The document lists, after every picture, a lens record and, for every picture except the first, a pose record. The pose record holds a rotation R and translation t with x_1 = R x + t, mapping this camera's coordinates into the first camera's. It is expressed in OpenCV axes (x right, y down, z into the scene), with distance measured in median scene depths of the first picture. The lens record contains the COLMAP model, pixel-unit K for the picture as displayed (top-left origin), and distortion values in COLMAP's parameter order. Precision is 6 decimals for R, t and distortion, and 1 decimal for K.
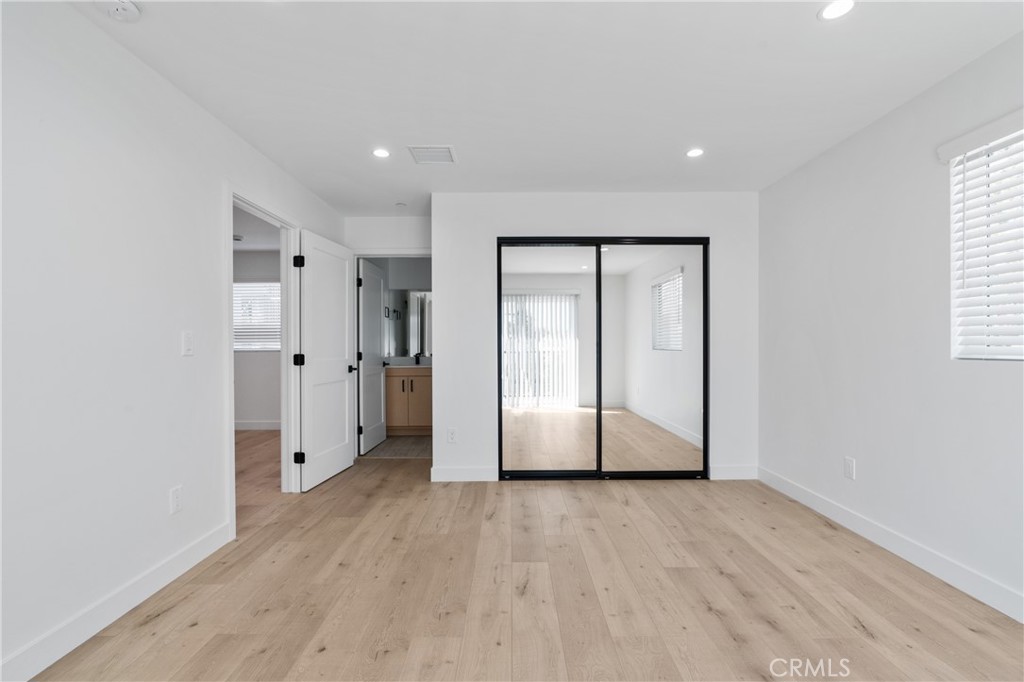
lens RADIAL K [[454.5, 0, 511.4], [0, 454.5, 347.2], [0, 0, 1]] dist [-0.008879, 0.000870]
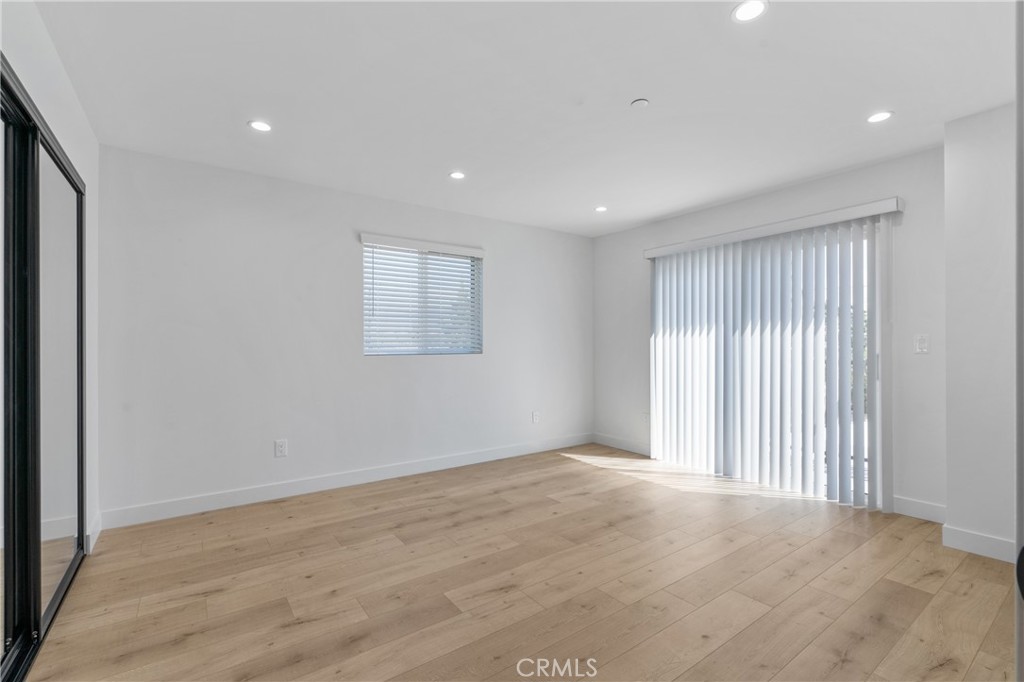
lens RADIAL K [[454.5, 0, 511.4], [0, 454.5, 347.2], [0, 0, 1]] dist [-0.008879, 0.000870]
pose [[-0.578995, -0.001306, 0.815330, -0.780266], [0.009922, 0.999913, 0.008647, -0.015282], [-0.815271, 0.013096, -0.578931, 1.513349]]
